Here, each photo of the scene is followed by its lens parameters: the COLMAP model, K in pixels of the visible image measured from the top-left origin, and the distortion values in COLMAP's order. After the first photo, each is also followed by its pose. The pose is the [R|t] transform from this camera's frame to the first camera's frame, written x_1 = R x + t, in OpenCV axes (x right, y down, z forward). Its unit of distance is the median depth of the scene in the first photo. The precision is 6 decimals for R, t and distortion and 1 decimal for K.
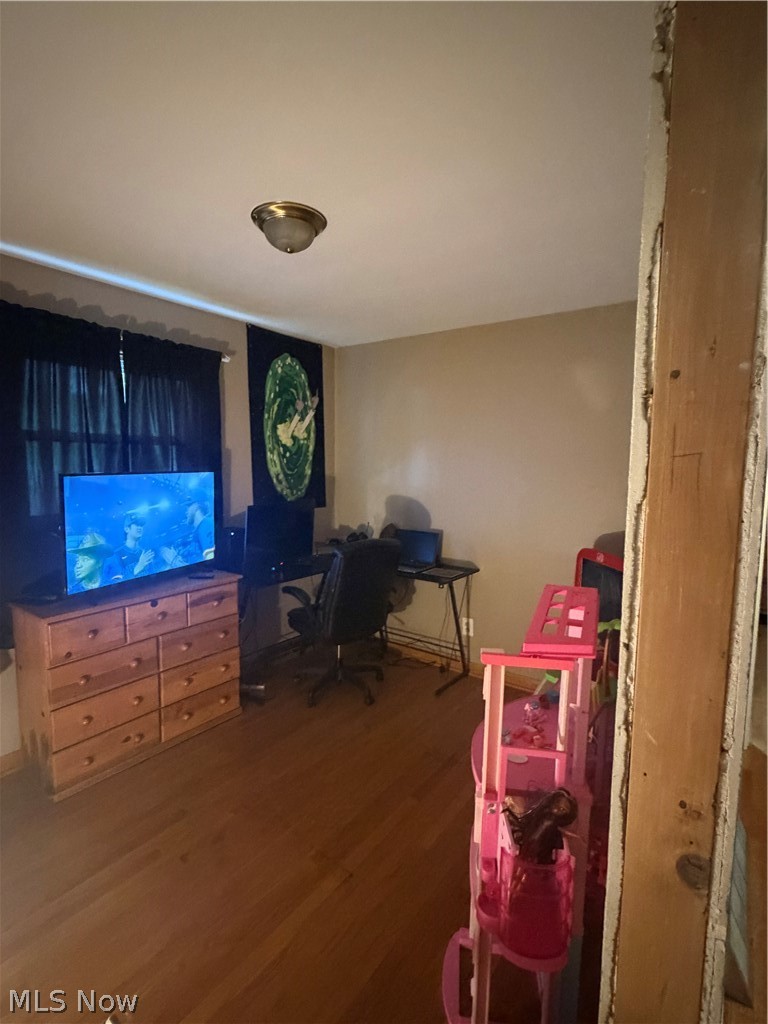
lens RADIAL K [[503.6, 0, 386.1], [0, 503.6, 510.4], [0, 0, 1]] dist [0.011635, -0.004220]
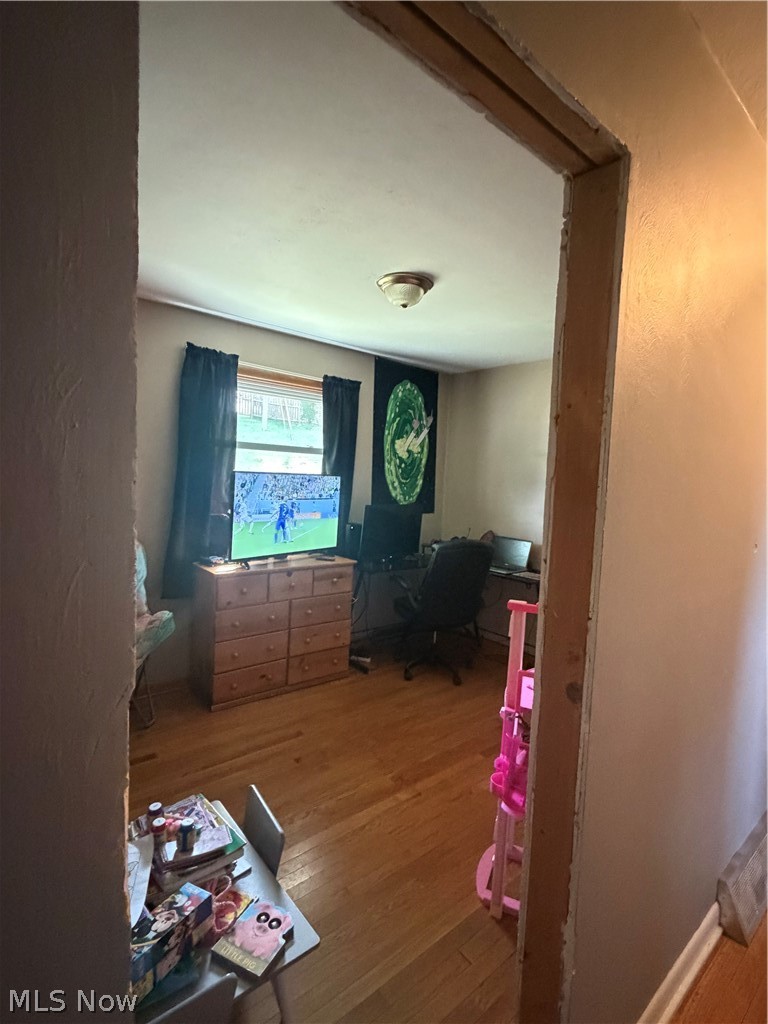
lens RADIAL K [[503.6, 0, 383.1], [0, 503.6, 509.1], [0, 0, 1]] dist [0.011635, -0.004220]
pose [[0.965944, 0.055373, -0.252758, 0.061913], [-0.065672, 0.997312, -0.032488, 0.031228], [0.250279, 0.047981, 0.966984, -0.137218]]
